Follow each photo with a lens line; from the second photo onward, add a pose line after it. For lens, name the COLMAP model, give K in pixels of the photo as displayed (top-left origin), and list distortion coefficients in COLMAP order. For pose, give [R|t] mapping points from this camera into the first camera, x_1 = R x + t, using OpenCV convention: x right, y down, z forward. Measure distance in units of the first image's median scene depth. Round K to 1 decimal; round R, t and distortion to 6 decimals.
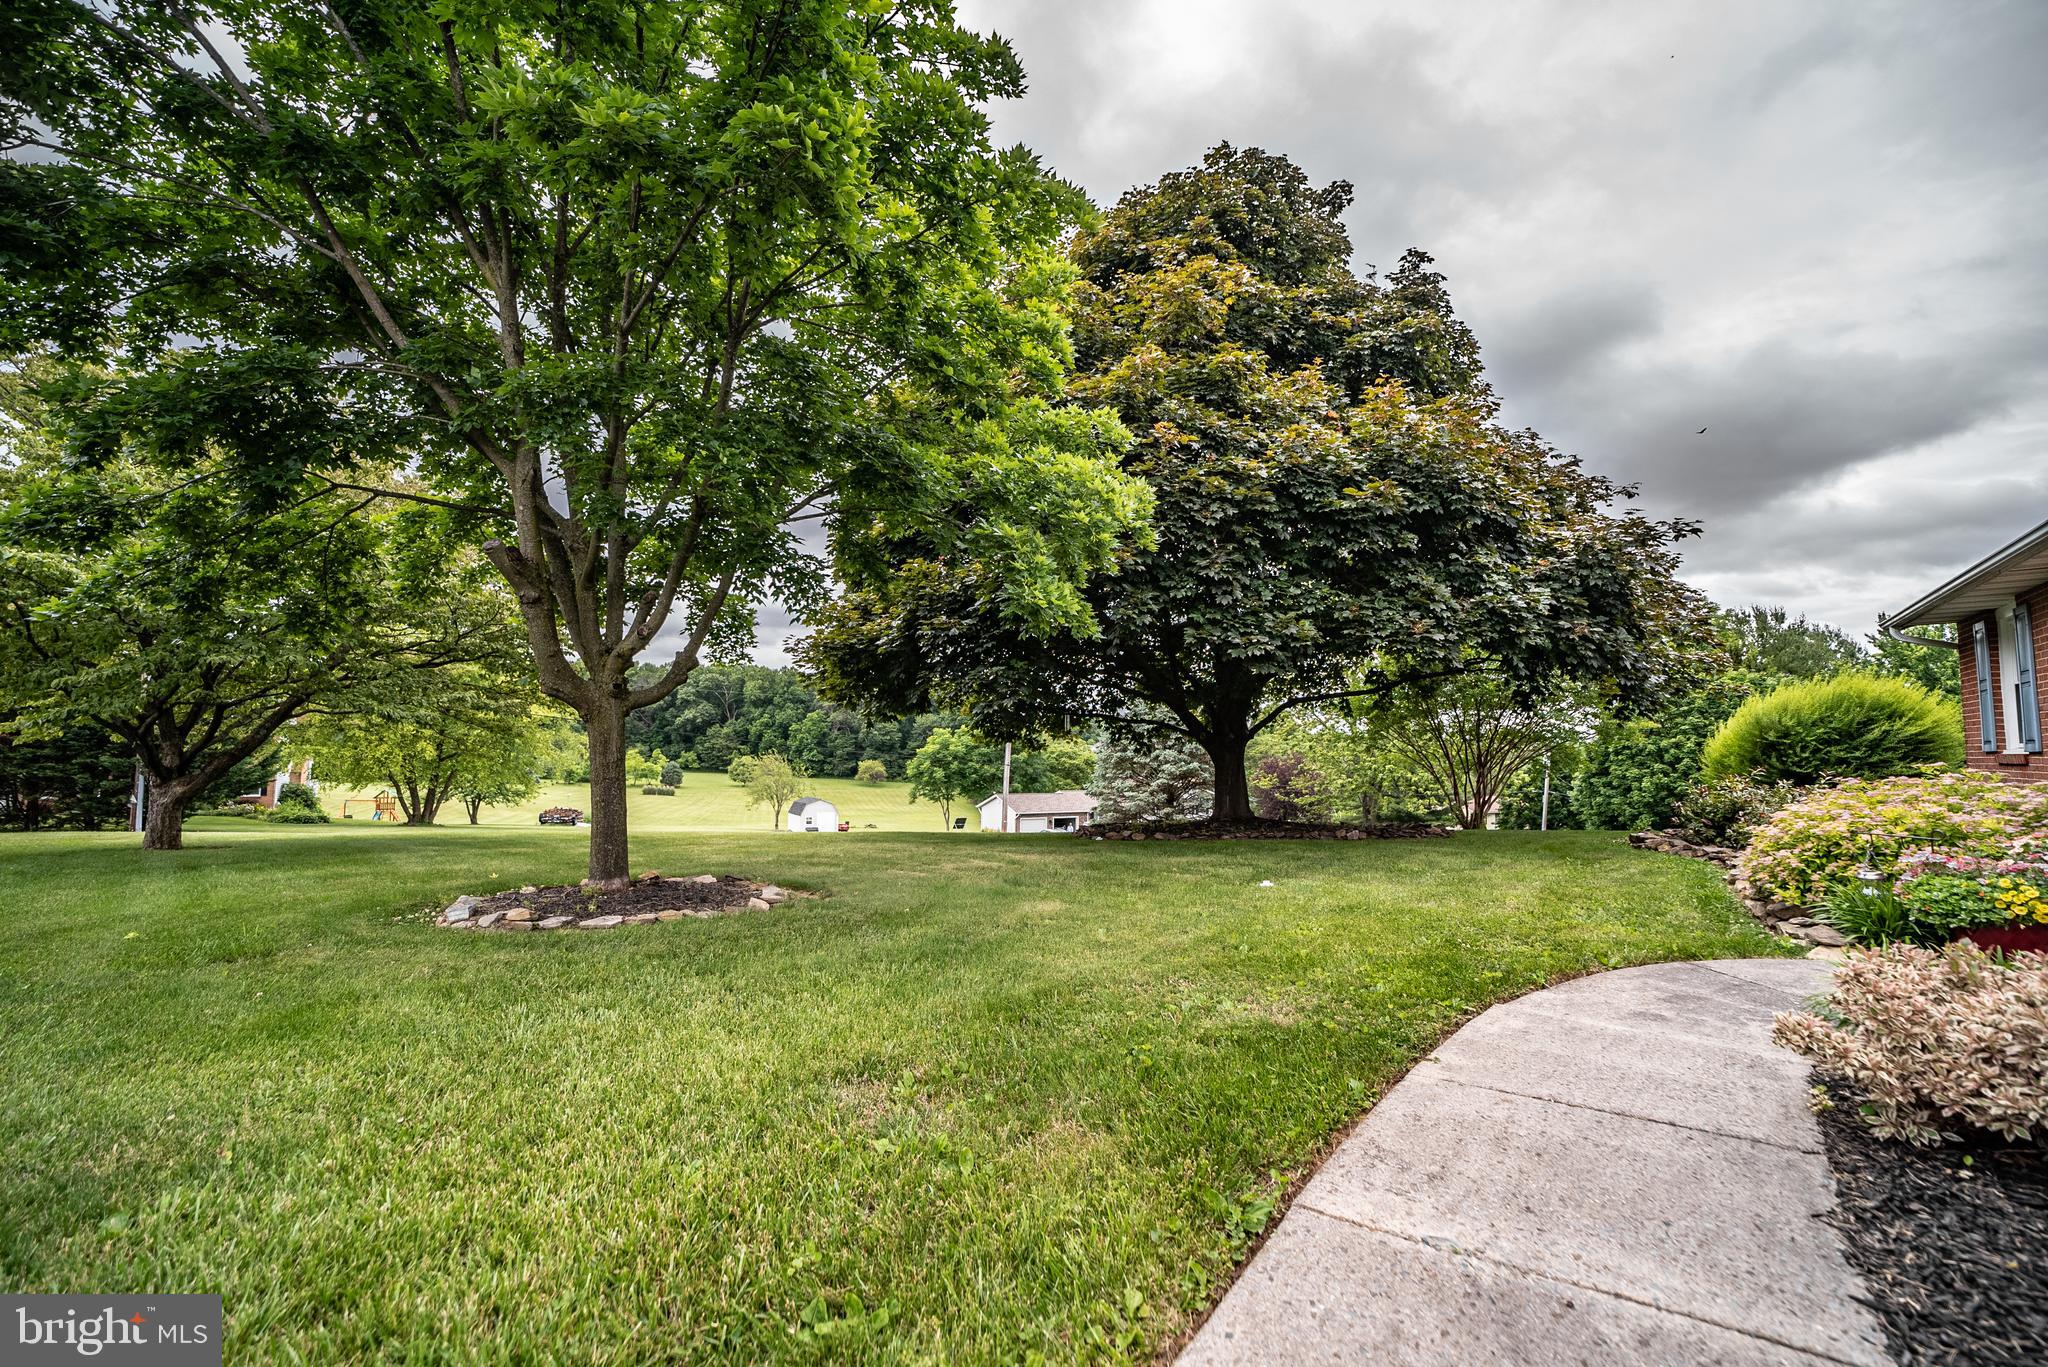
lens RADIAL K [[938.0, 0, 1024.6], [0, 938.0, 668.7], [0, 0, 1]] dist [-0.031350, 0.002513]
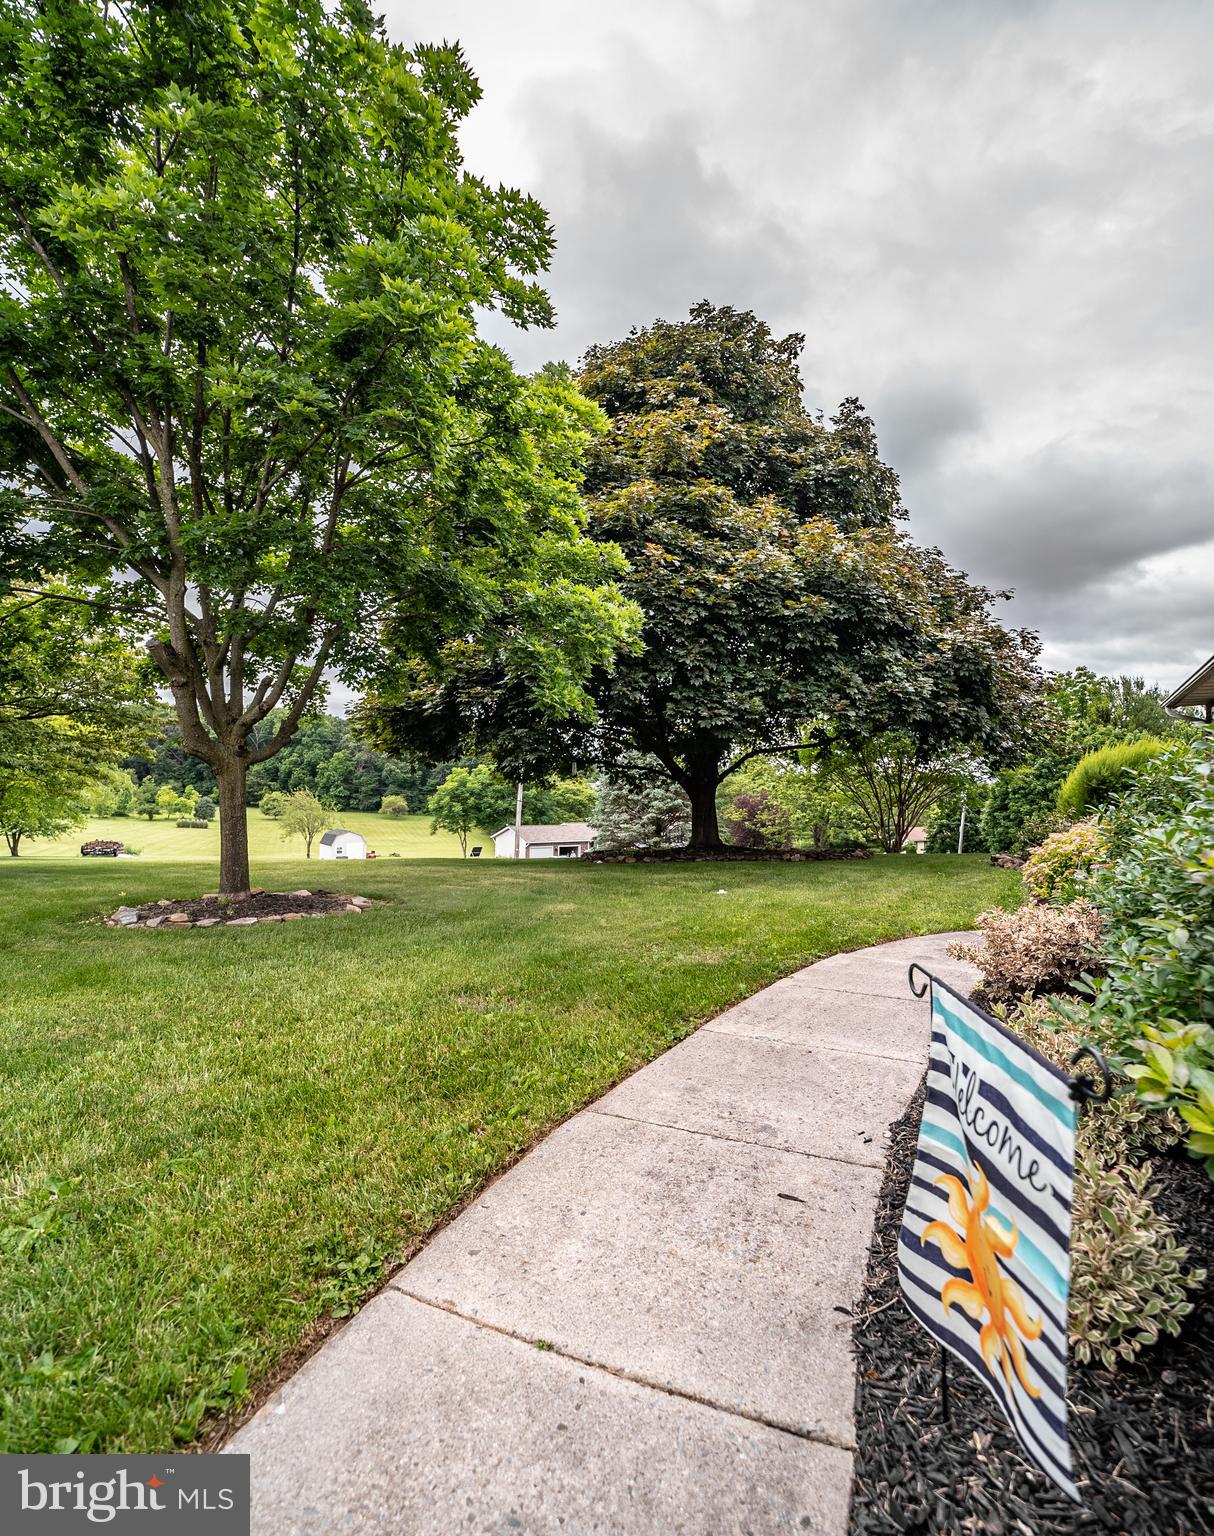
lens RADIAL K [[850.9, 0, 615.6], [0, 850.9, 768.0], [0, 0, 1]] dist [-0.064808, -0.001993]
pose [[0.995080, 0.003104, 0.099026, -0.015994], [-0.009590, 0.997833, 0.065089, -0.023720], [-0.098610, -0.065718, 0.992954, -0.157823]]
